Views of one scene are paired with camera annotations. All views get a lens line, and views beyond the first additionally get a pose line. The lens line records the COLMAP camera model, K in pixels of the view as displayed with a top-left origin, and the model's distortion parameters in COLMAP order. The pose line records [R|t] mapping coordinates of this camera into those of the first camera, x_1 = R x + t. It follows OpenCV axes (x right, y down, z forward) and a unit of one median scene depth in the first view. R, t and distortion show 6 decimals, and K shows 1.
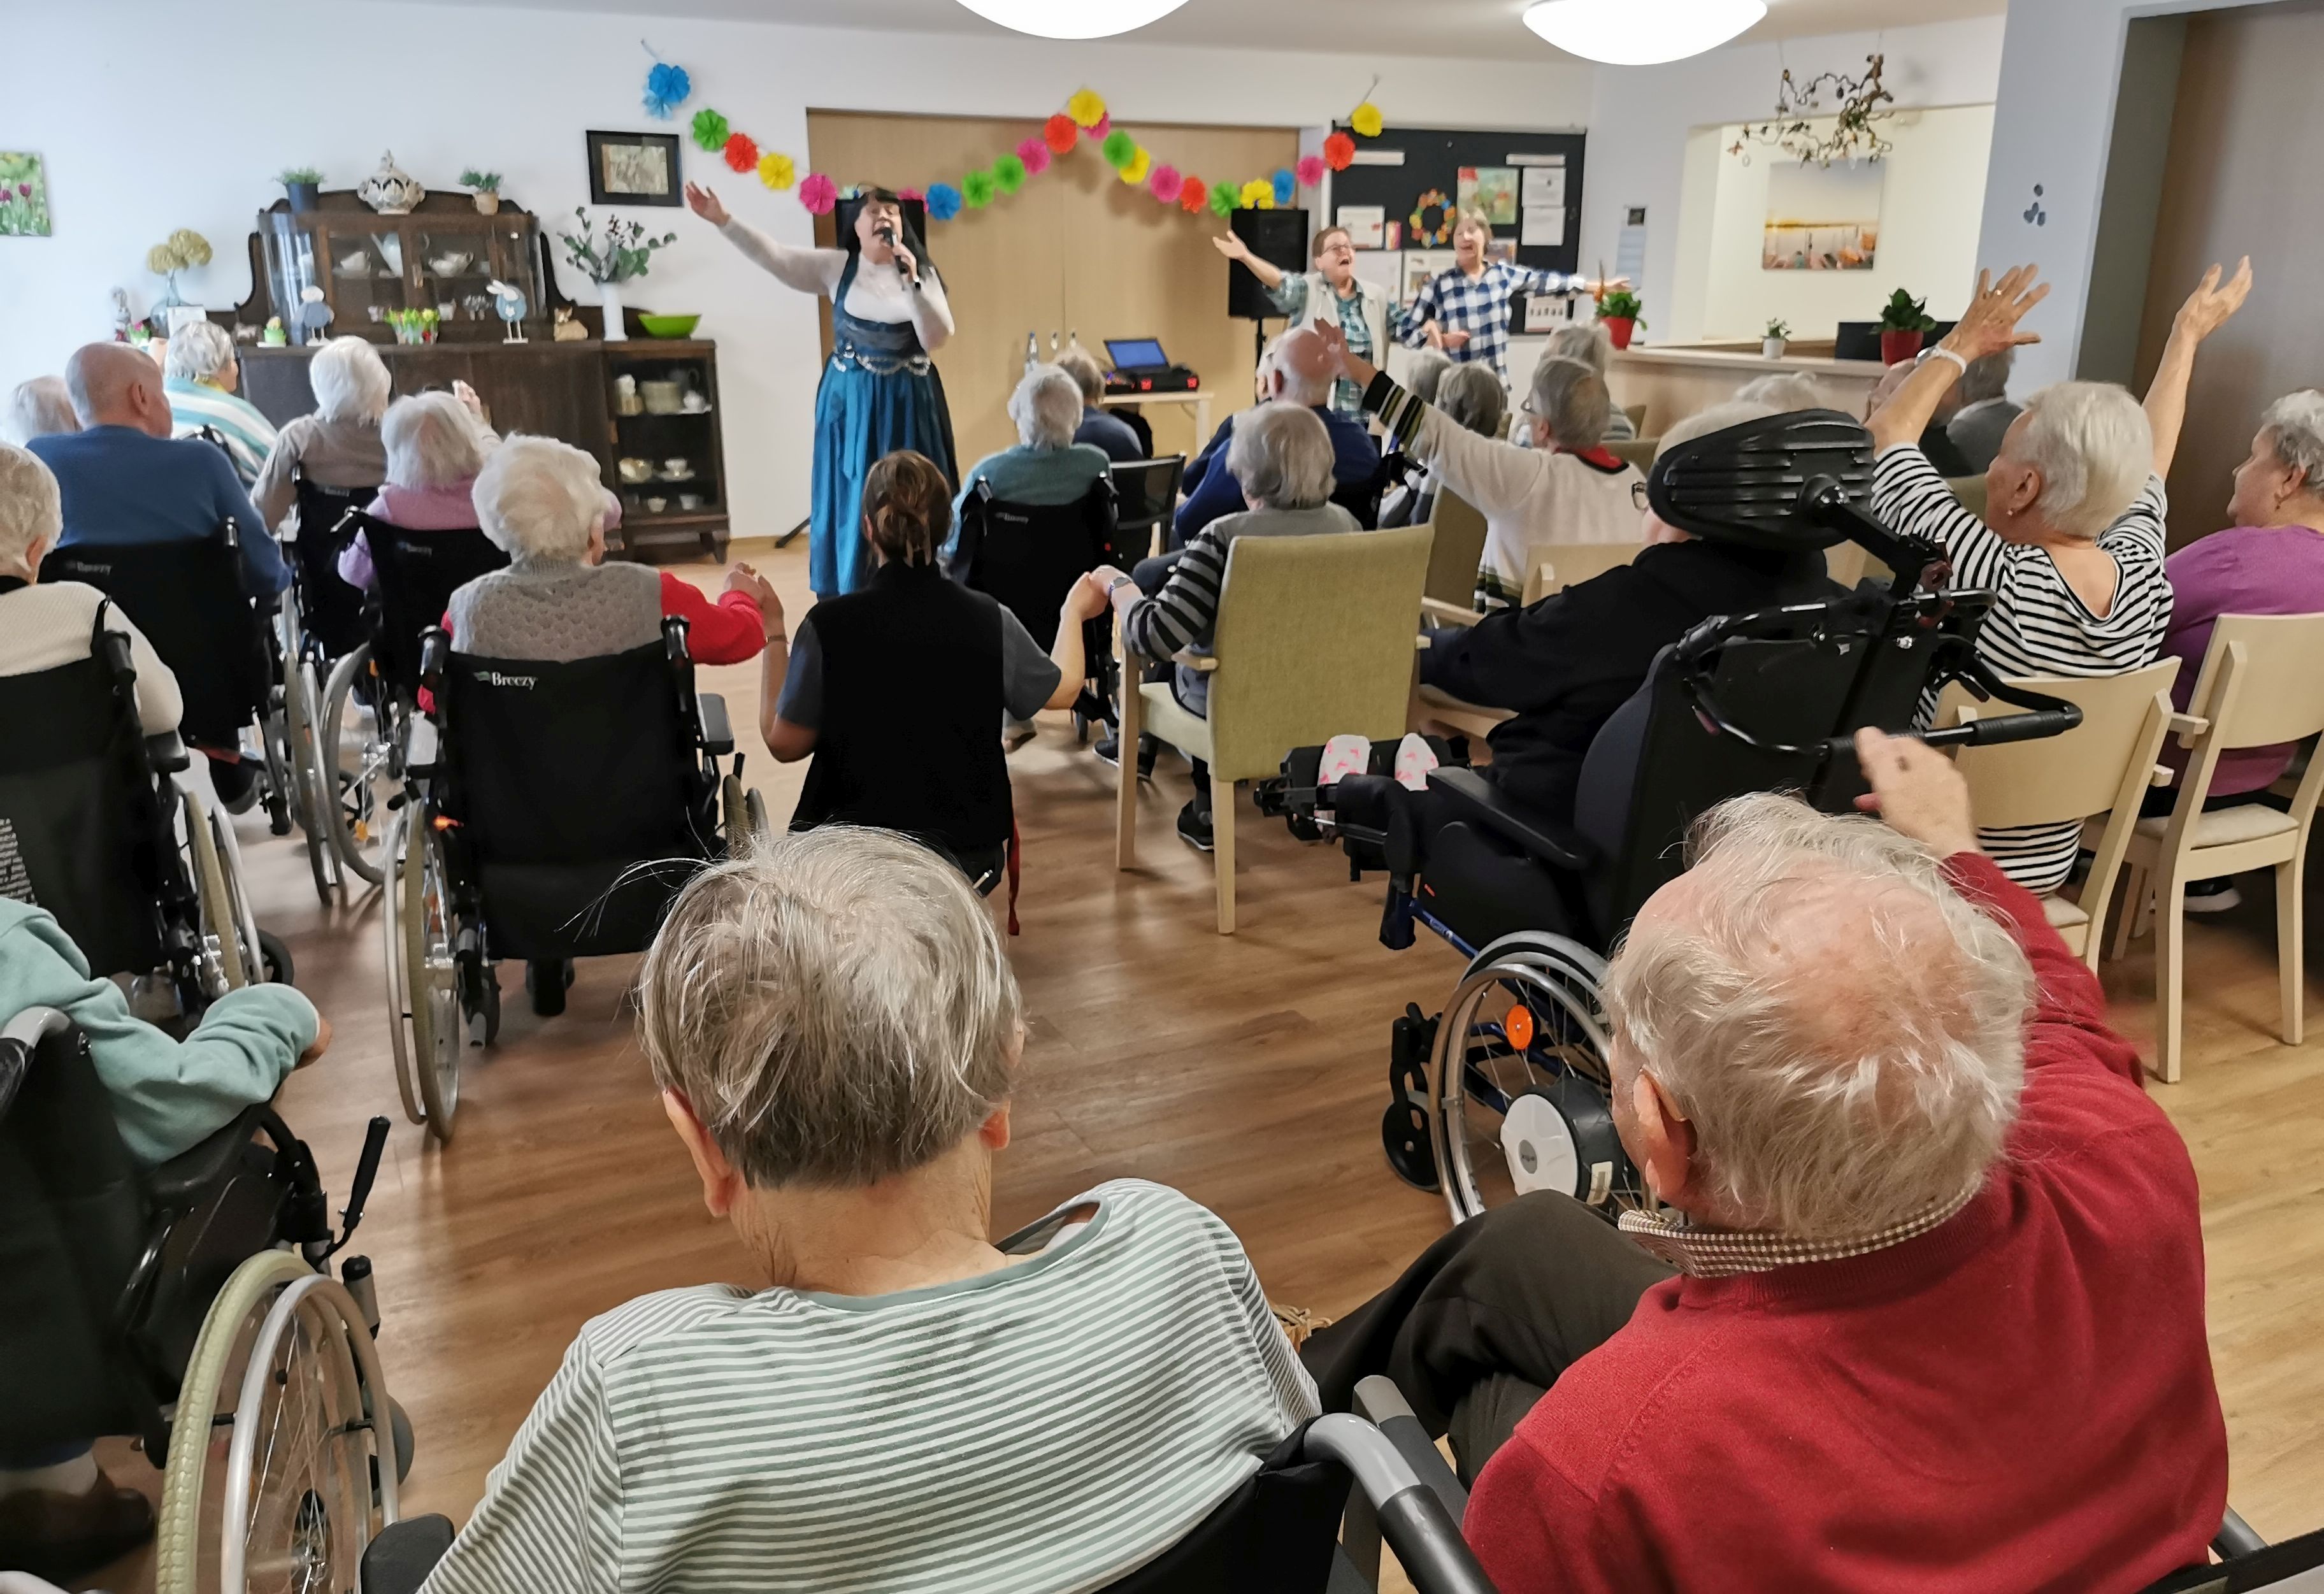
lens RADIAL K [[1794.4, 0, 1165.5], [0, 1794.4, 830.4], [0, 0, 1]] dist [0.069898, -0.106808]
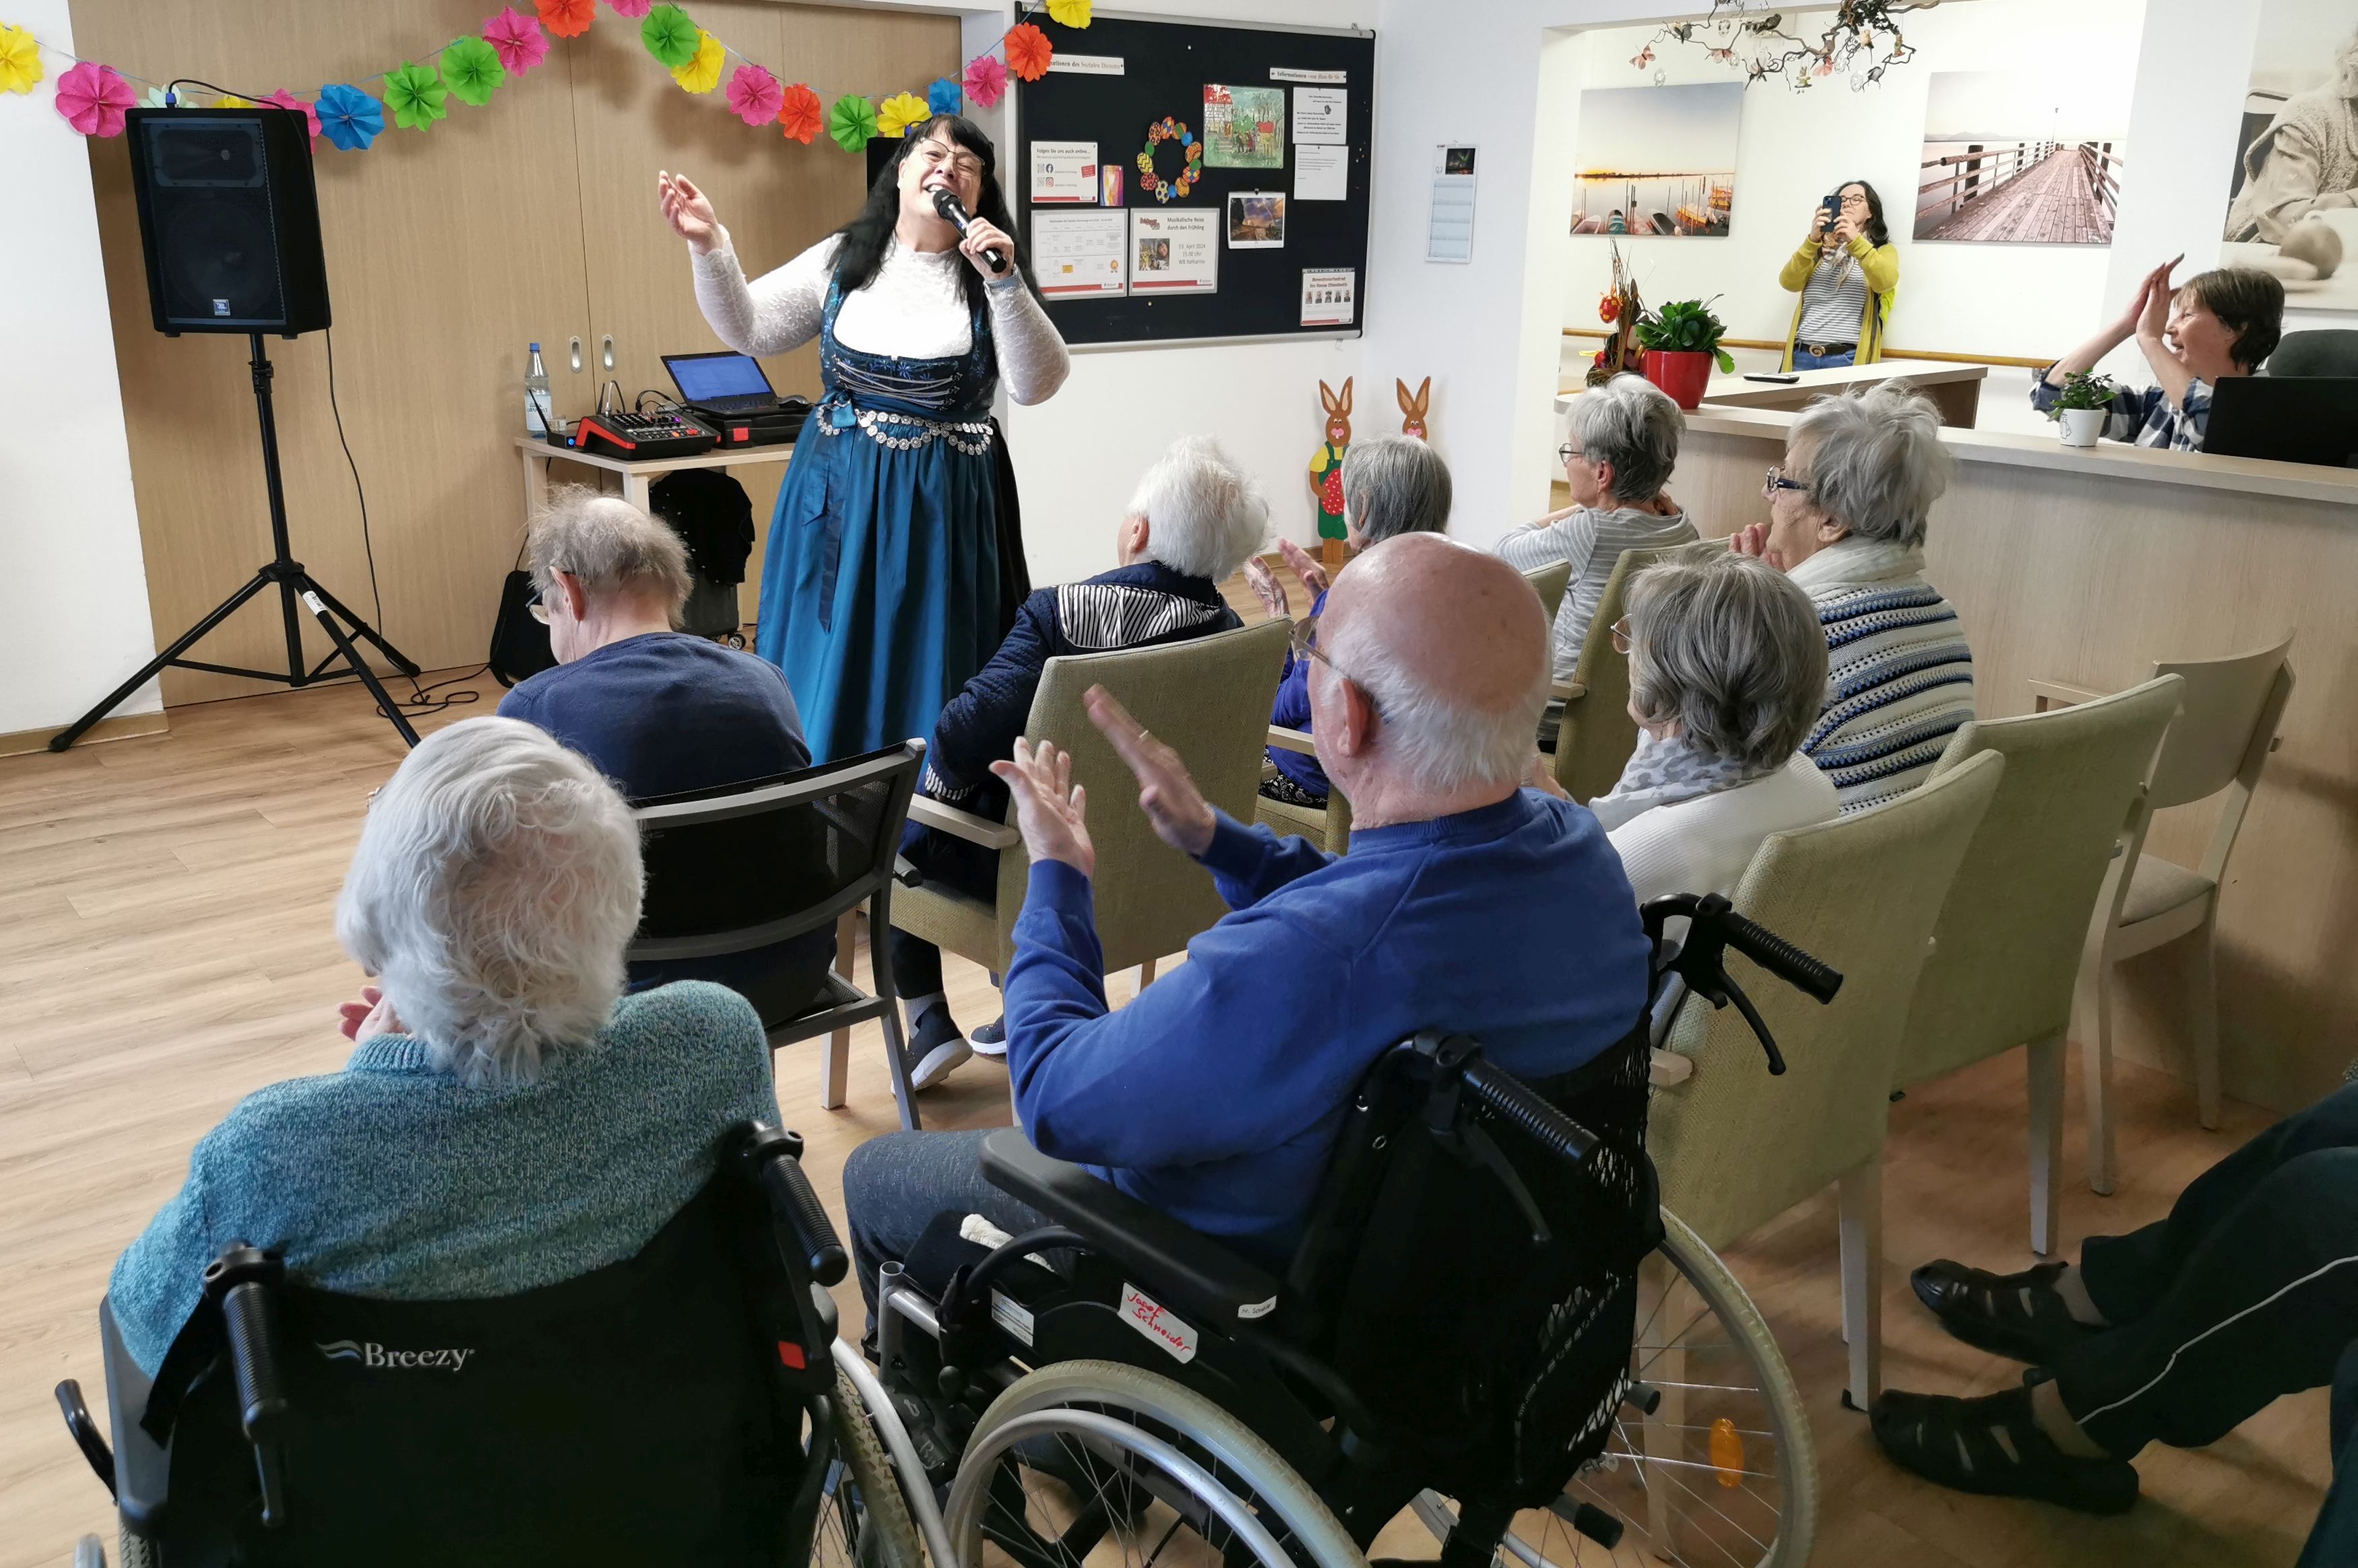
lens RADIAL K [[1878.9, 0, 1122.1], [0, 1878.9, 752.9], [0, 0, 1]] dist [0.059666, -0.094634]
pose [[0.978437, -0.051275, 0.200079, -0.020388], [0.055136, 0.998384, -0.013769, -0.151024], [-0.199049, 0.024503, 0.979683, 0.442844]]
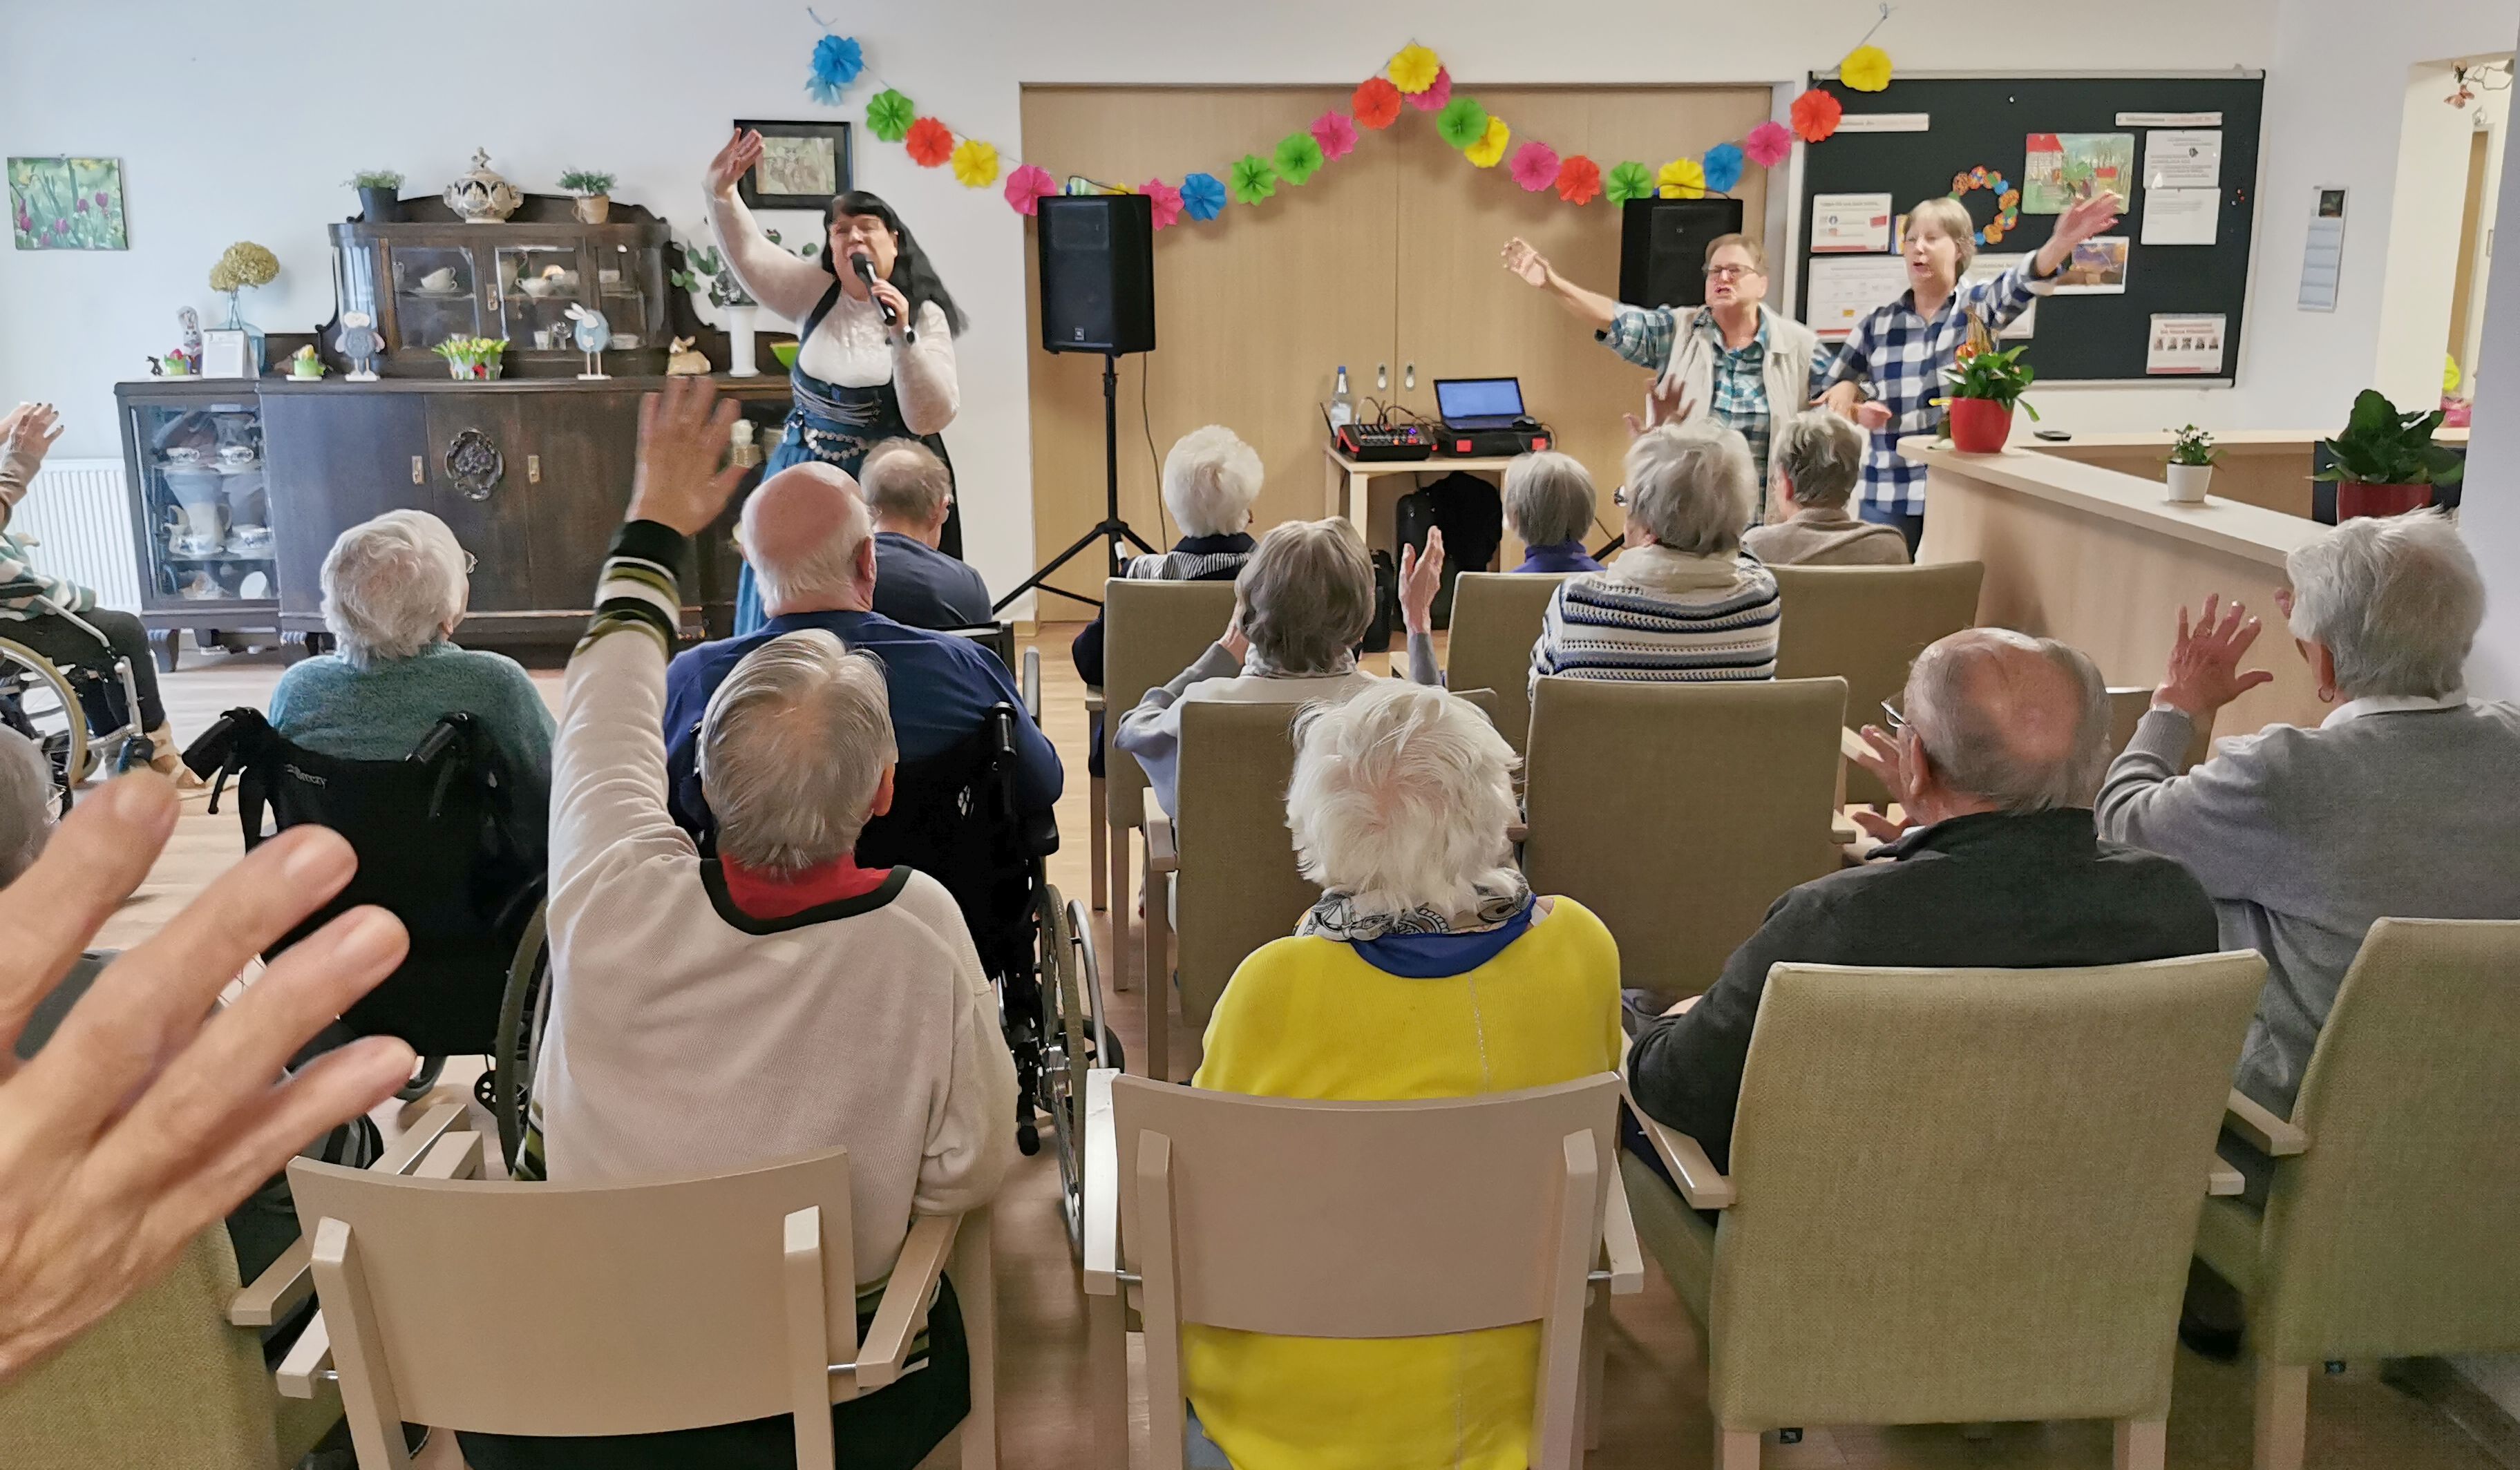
lens RADIAL K [[1951.4, 0, 1272.1], [0, 1951.4, 632.5], [0, 0, 1]] dist [0.072985, -0.124395]
pose [[0.917677, 0.076198, -0.389952, 0.263199], [-0.116580, 0.989879, -0.080921, -0.124013], [0.379839, 0.119720, 0.917273, 0.334141]]
